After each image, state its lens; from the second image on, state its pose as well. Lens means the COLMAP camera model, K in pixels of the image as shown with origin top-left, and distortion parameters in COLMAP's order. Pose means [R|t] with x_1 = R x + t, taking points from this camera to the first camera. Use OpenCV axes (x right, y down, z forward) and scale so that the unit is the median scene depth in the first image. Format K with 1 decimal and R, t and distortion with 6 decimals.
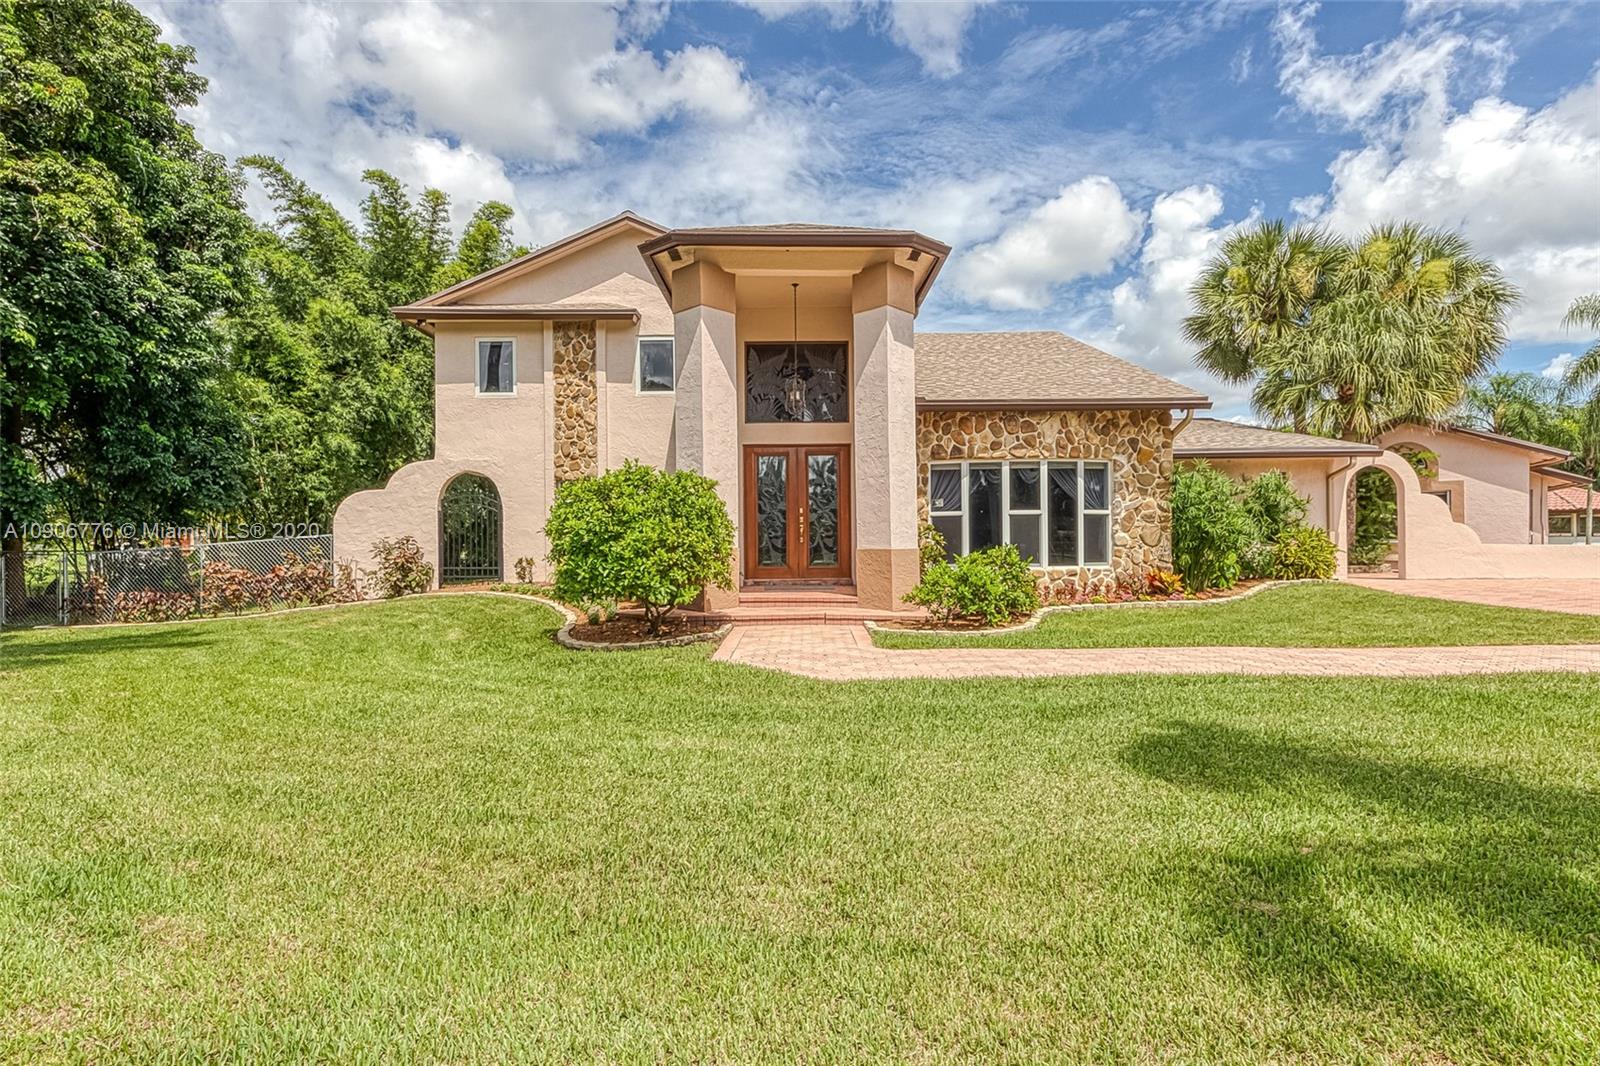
lens RADIAL K [[789.1, 0, 807.3], [0, 789.1, 548.5], [0, 0, 1]] dist [0.002113, -0.003156]
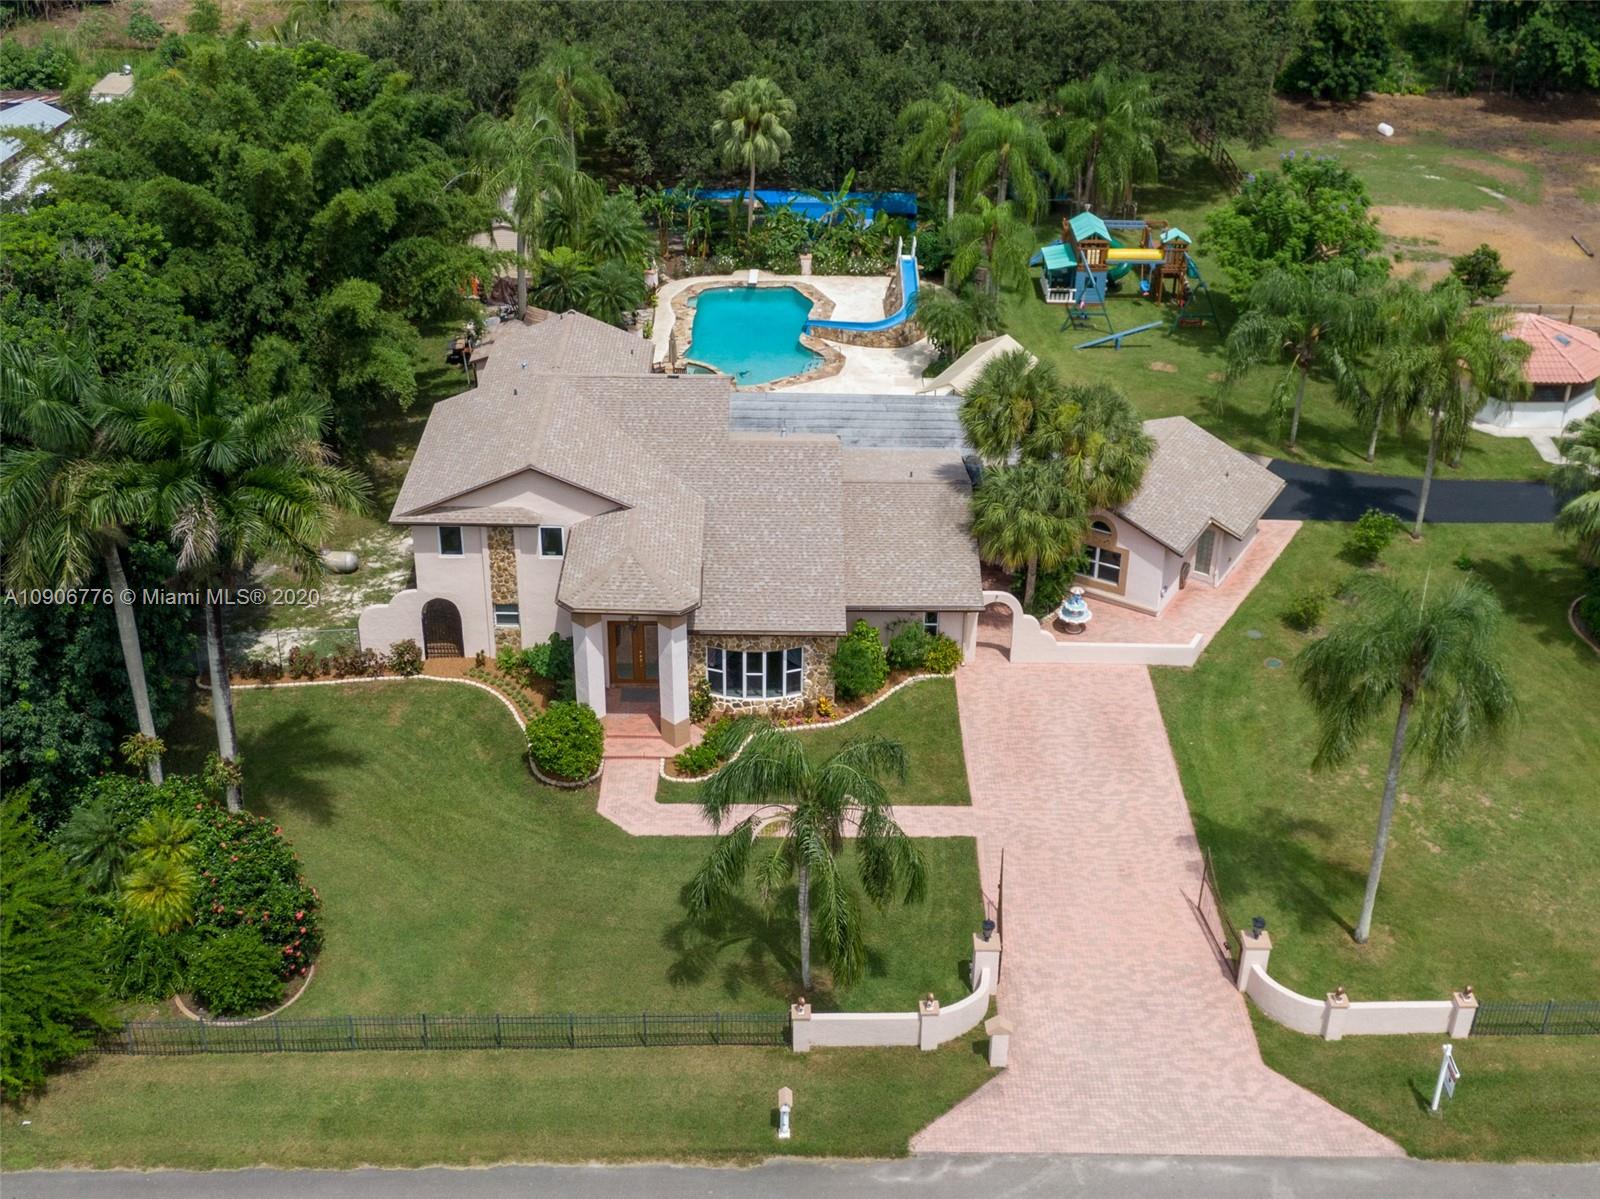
lens RADIAL K [[1750.9, 0, 787.6], [0, 1750.9, 600.5], [0, 0, 1]] dist [0.006249, 0.000000]
pose [[0.999702, 0.018896, 0.015435, 0.236074], [-0.023993, 0.876204, 0.481343, -1.858262], [-0.004429, -0.481570, 0.876397, -2.182925]]
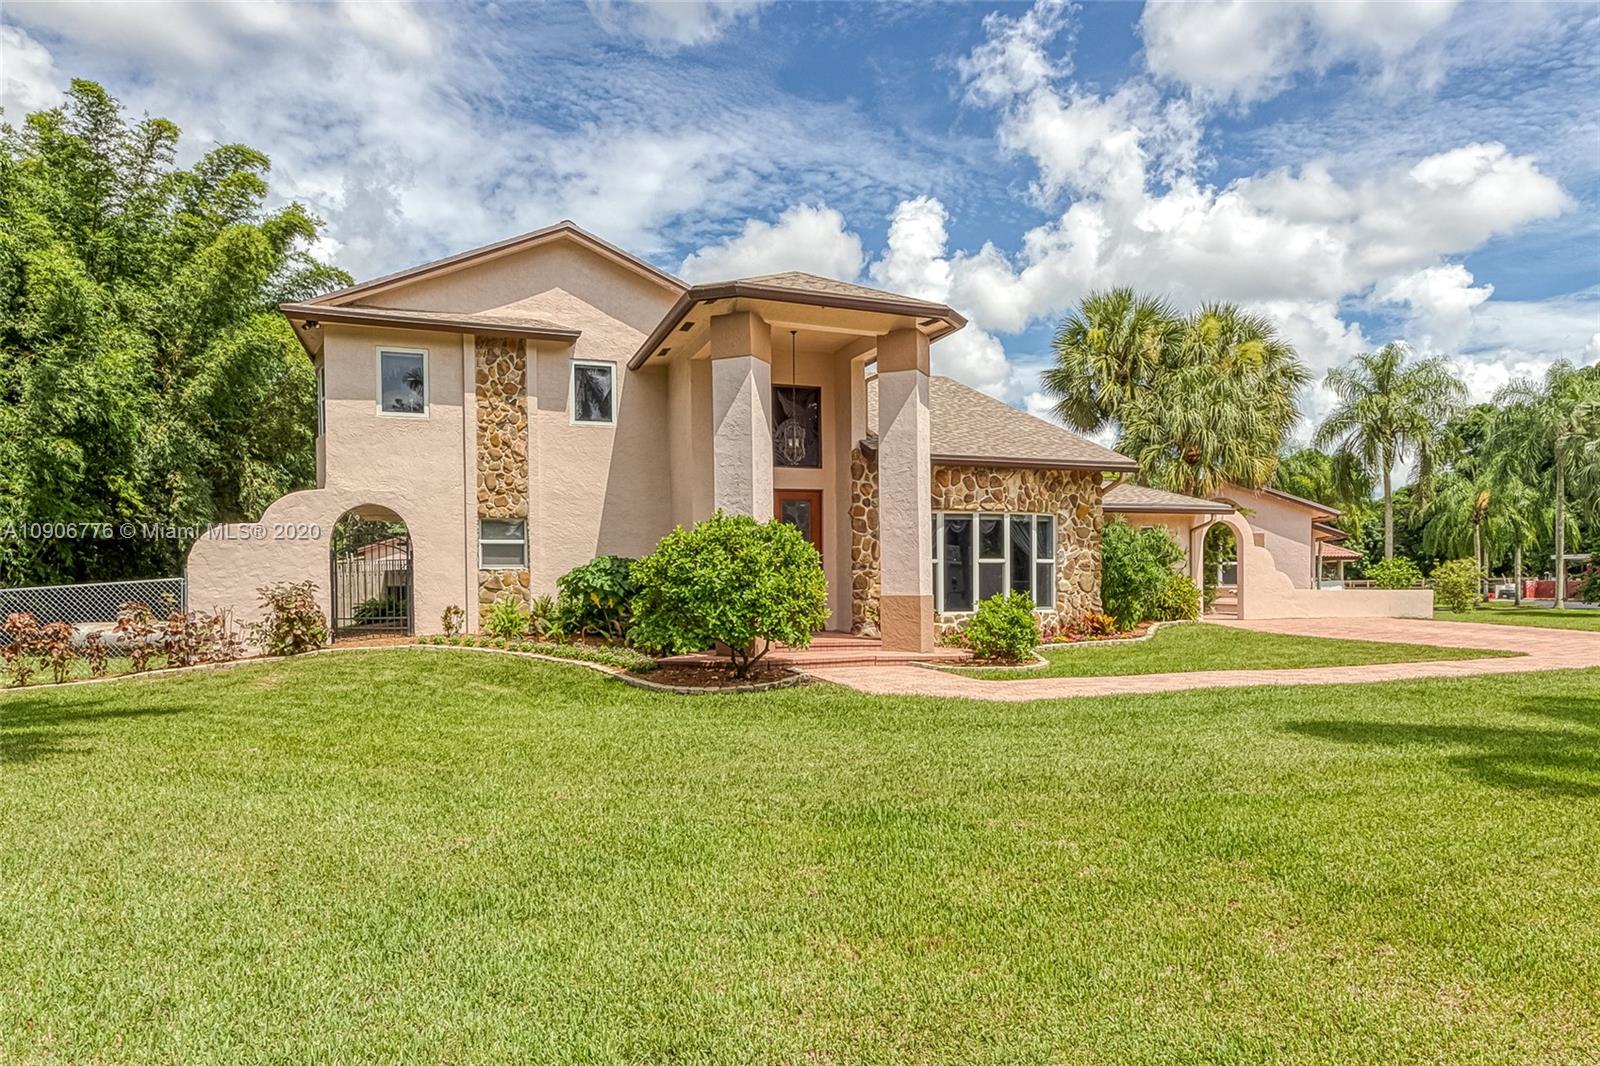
lens RADIAL K [[979.1, 0, 800.9], [0, 979.1, 604.4], [0, 0, 1]] dist [0.012487, 0.001633]
pose [[0.943120, -0.005405, 0.332409, -0.344158], [0.001037, 0.999911, 0.013316, -0.003494], [-0.332451, -0.012214, 0.943041, -0.150270]]
